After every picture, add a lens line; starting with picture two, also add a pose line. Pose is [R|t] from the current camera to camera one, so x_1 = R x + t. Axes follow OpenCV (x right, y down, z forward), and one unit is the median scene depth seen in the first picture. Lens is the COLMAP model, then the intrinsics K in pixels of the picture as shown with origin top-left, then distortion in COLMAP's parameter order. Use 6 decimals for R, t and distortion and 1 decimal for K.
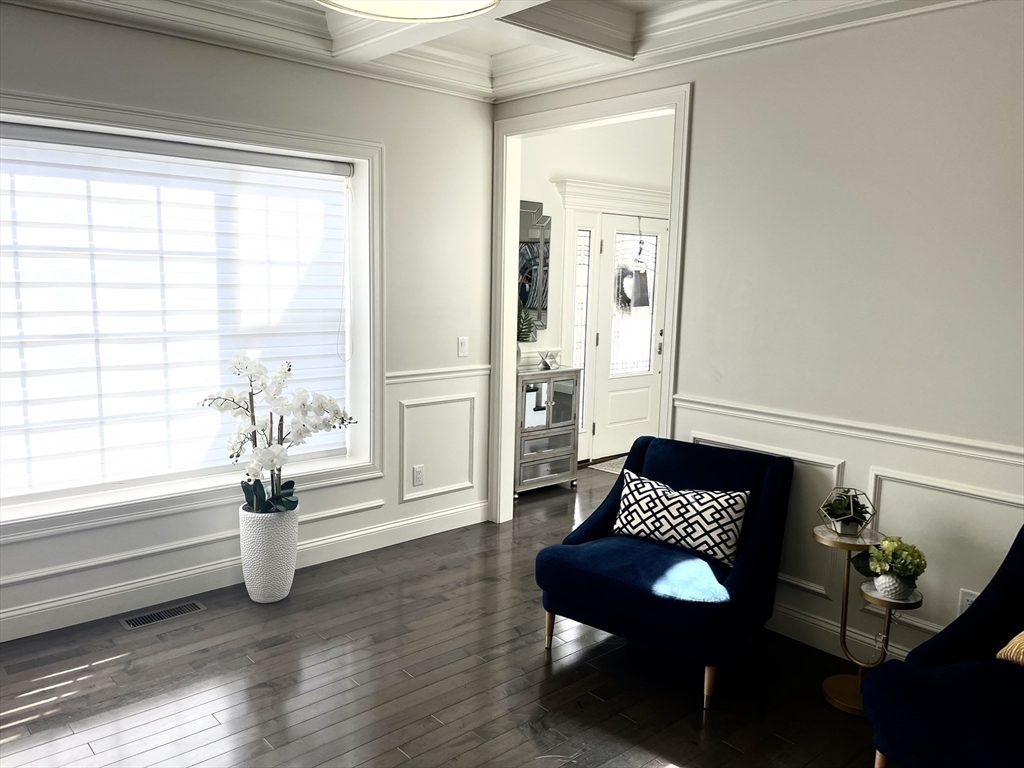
lens RADIAL K [[782.0, 0, 512.0], [0, 782.0, 384.0], [0, 0, 1]] dist [0.064209, -0.105177]
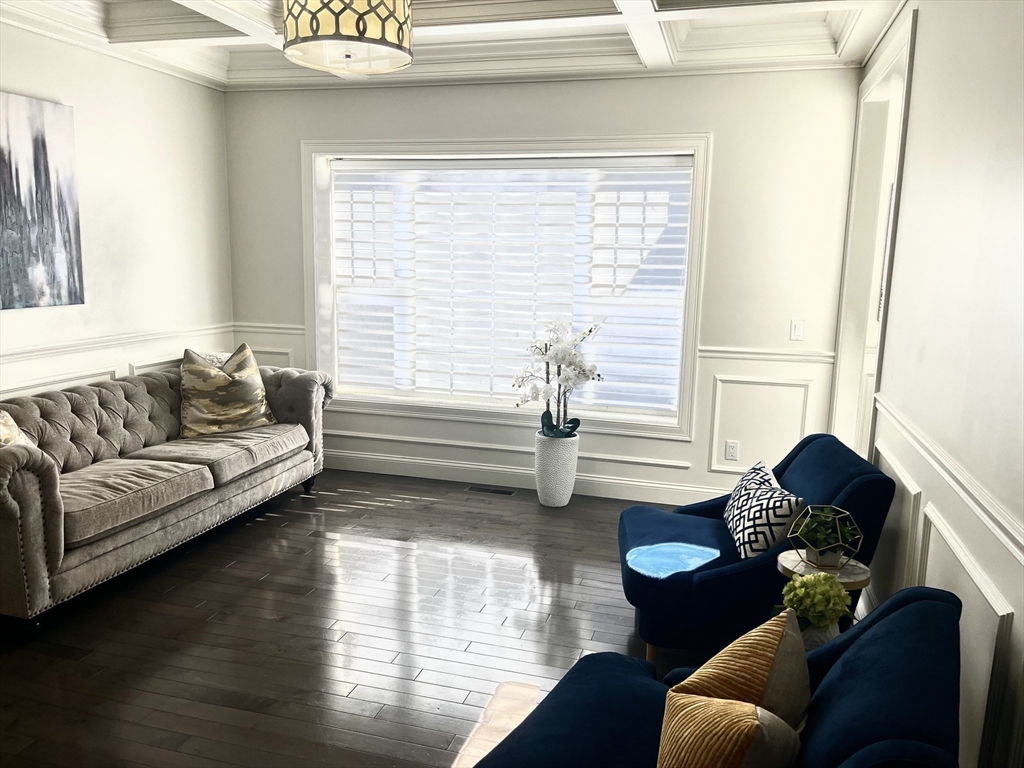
lens RADIAL K [[780.4, 0, 510.7], [0, 780.4, 391.9], [0, 0, 1]] dist [0.053121, -0.097616]
pose [[0.522395, 0.130558, -0.842650, 0.720273], [-0.124592, 0.989290, 0.076038, -0.001751], [0.843552, 0.065266, 0.533067, 0.241408]]
